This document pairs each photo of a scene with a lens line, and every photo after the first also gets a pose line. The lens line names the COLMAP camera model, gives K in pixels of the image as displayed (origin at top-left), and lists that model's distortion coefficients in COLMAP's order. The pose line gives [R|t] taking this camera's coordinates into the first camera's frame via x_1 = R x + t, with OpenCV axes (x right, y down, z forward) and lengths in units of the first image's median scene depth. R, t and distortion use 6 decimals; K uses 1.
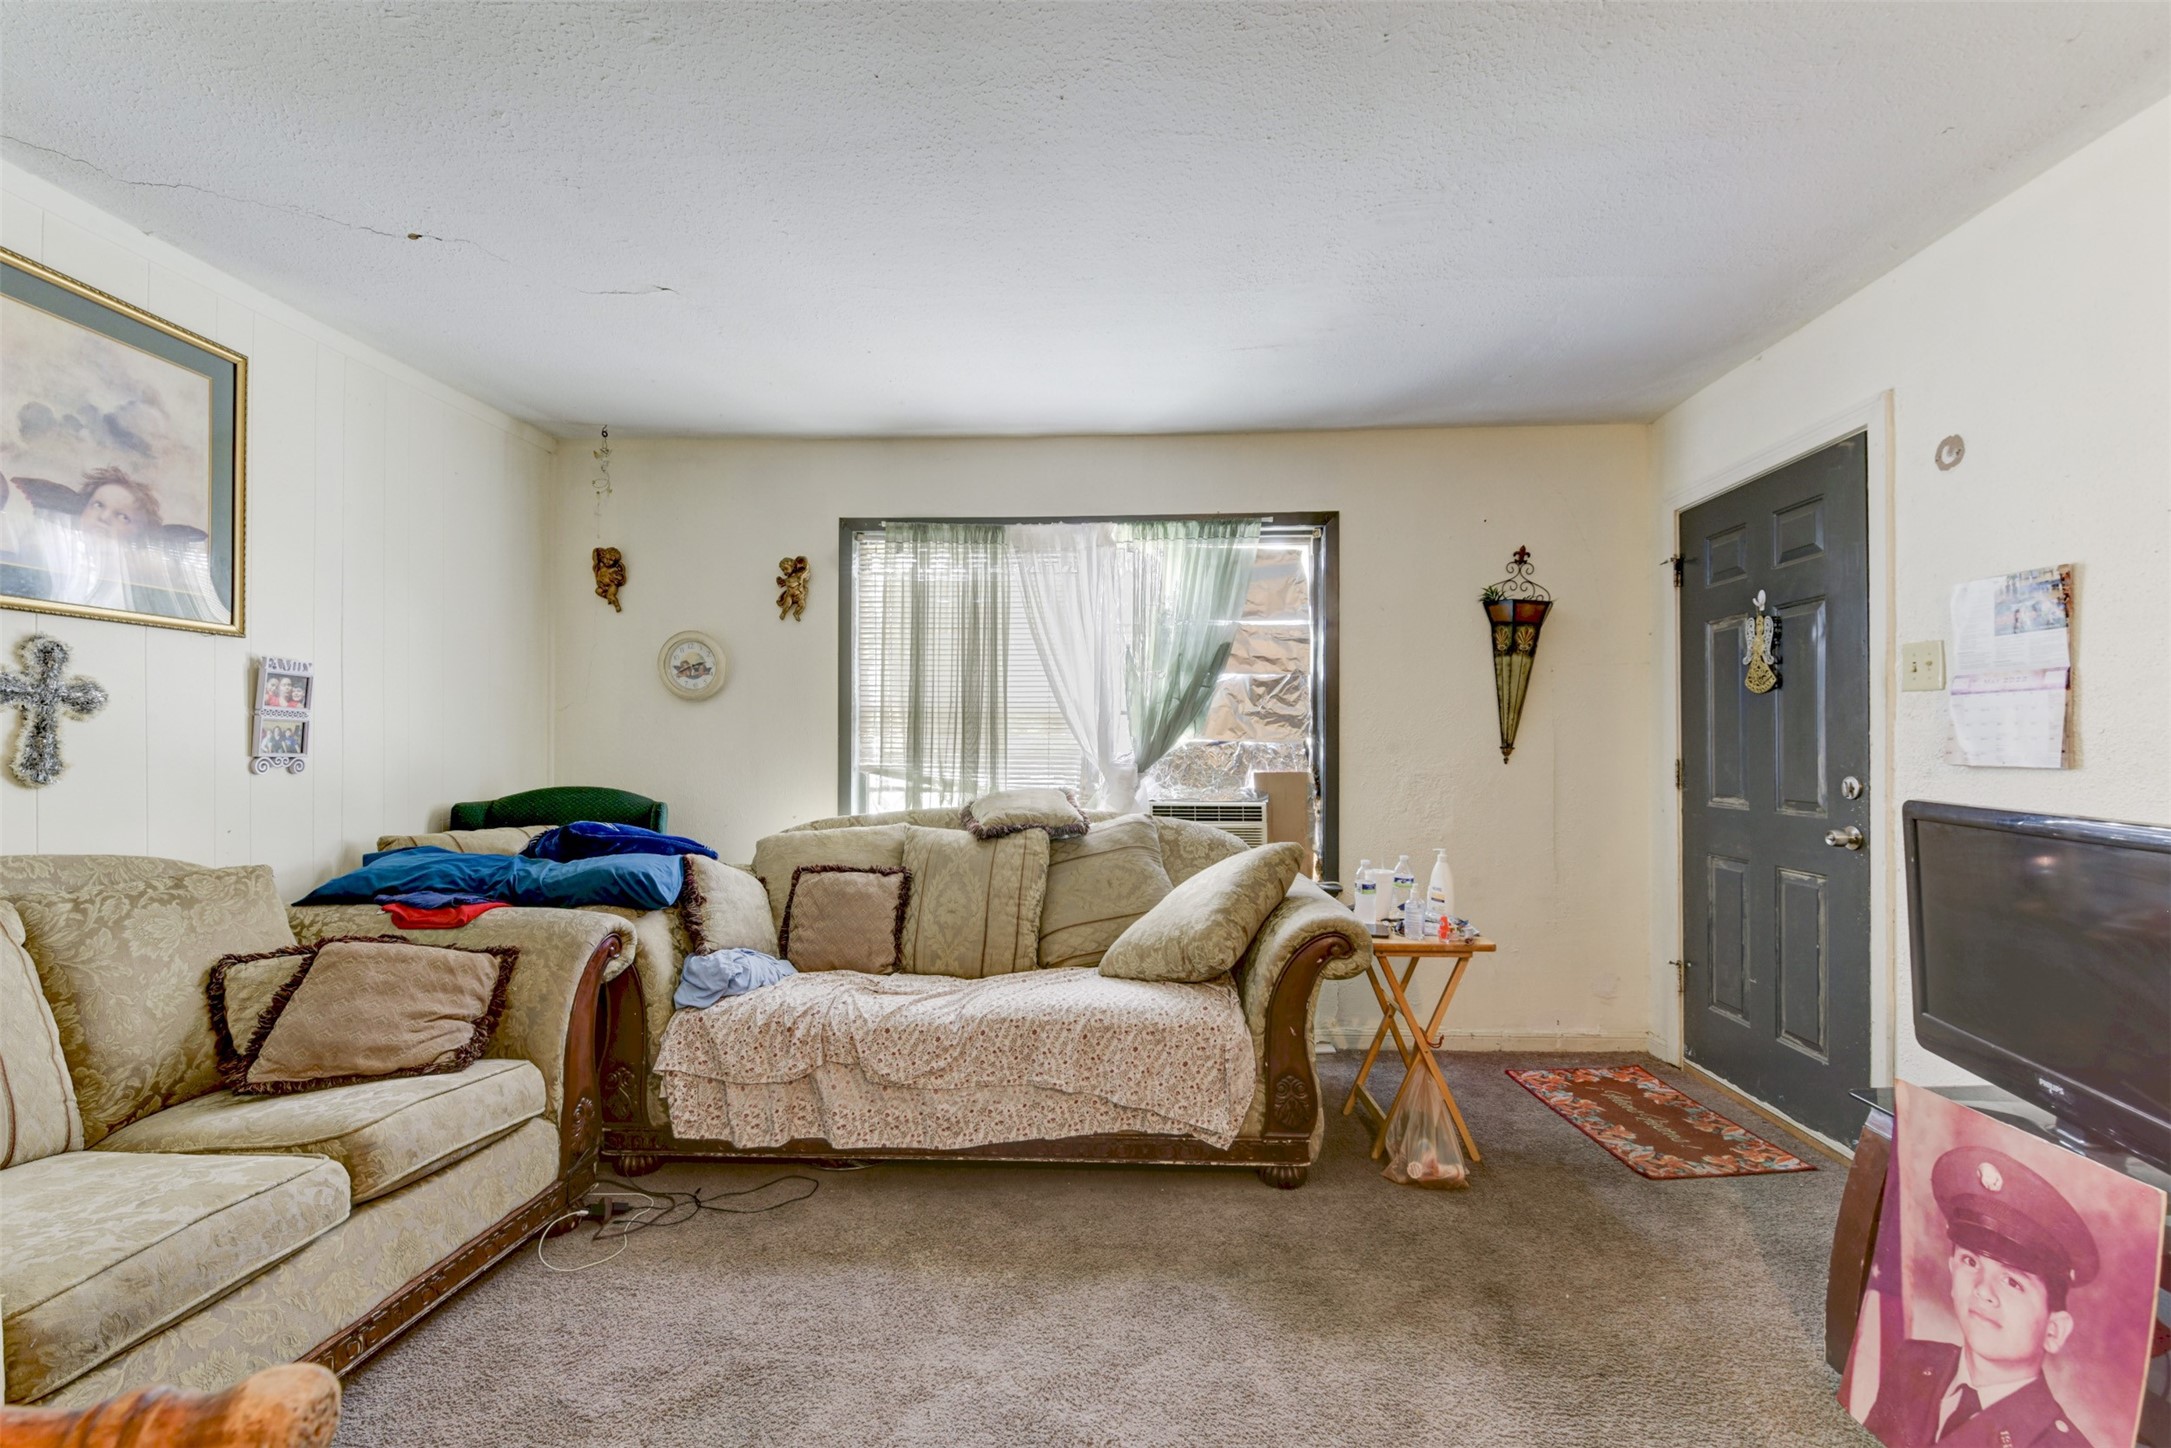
lens RADIAL K [[940.9, 0, 1092.2], [0, 940.9, 732.3], [0, 0, 1]] dist [0.015988, -0.000014]
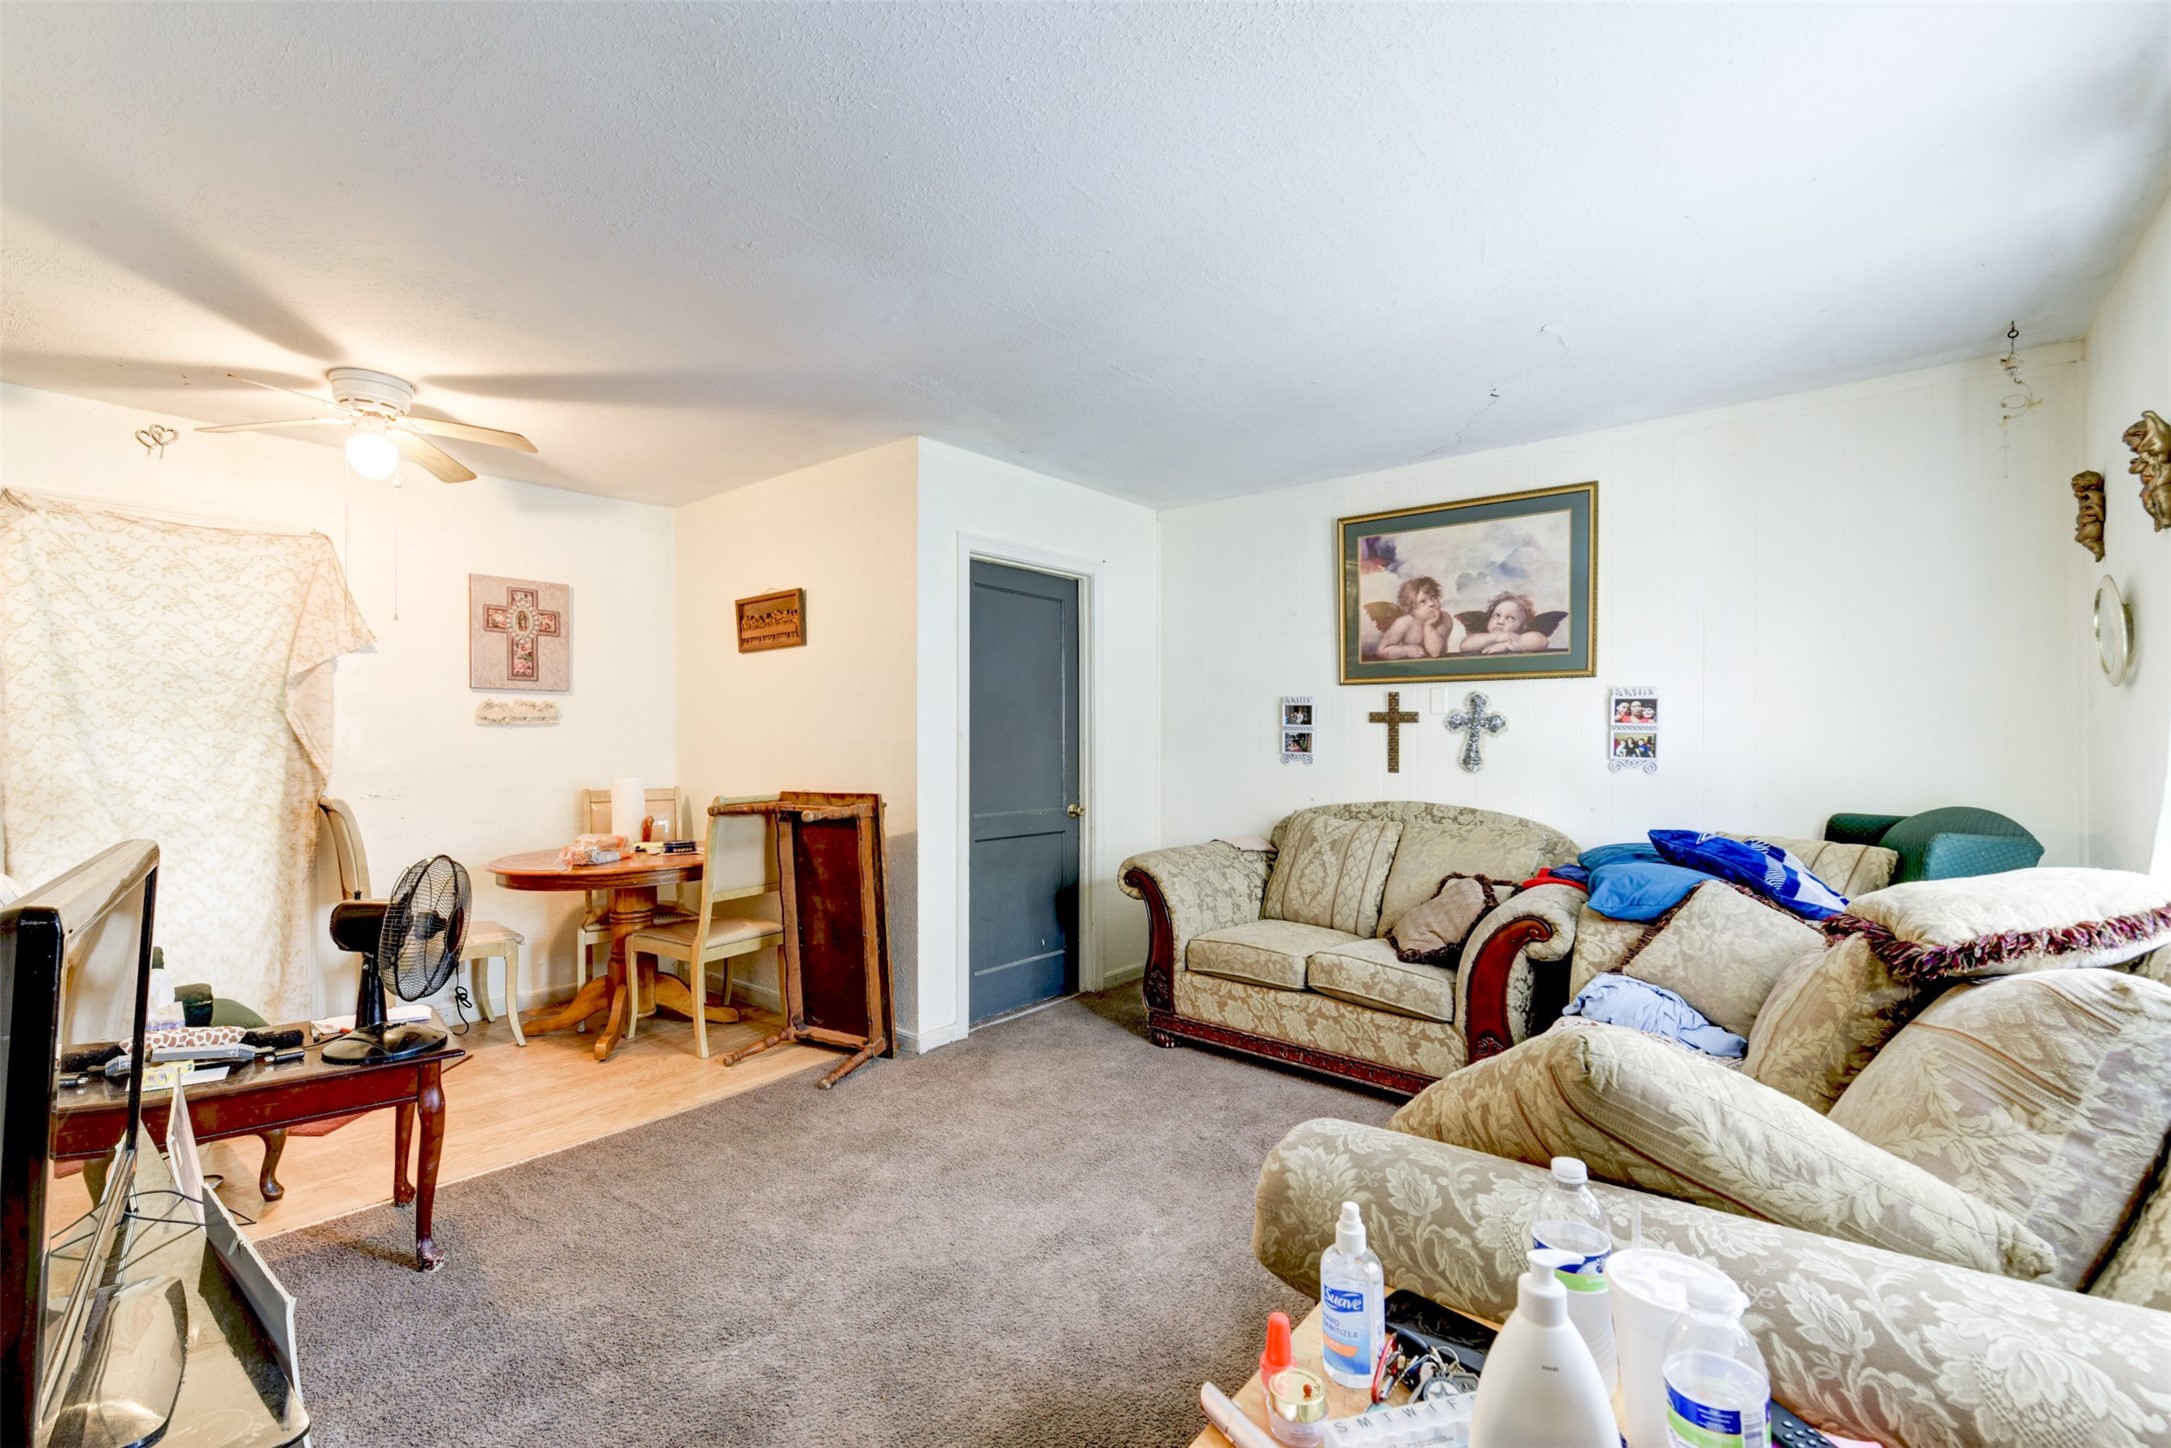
lens RADIAL K [[940.9, 0, 1092.2], [0, 940.9, 732.3], [0, 0, 1]] dist [0.015988, -0.000014]
pose [[-0.587983, 0.000935, -0.808872, 0.754004], [0.009487, 0.999939, -0.005740, -0.014512], [0.808817, -0.011049, -0.587956, 1.284927]]
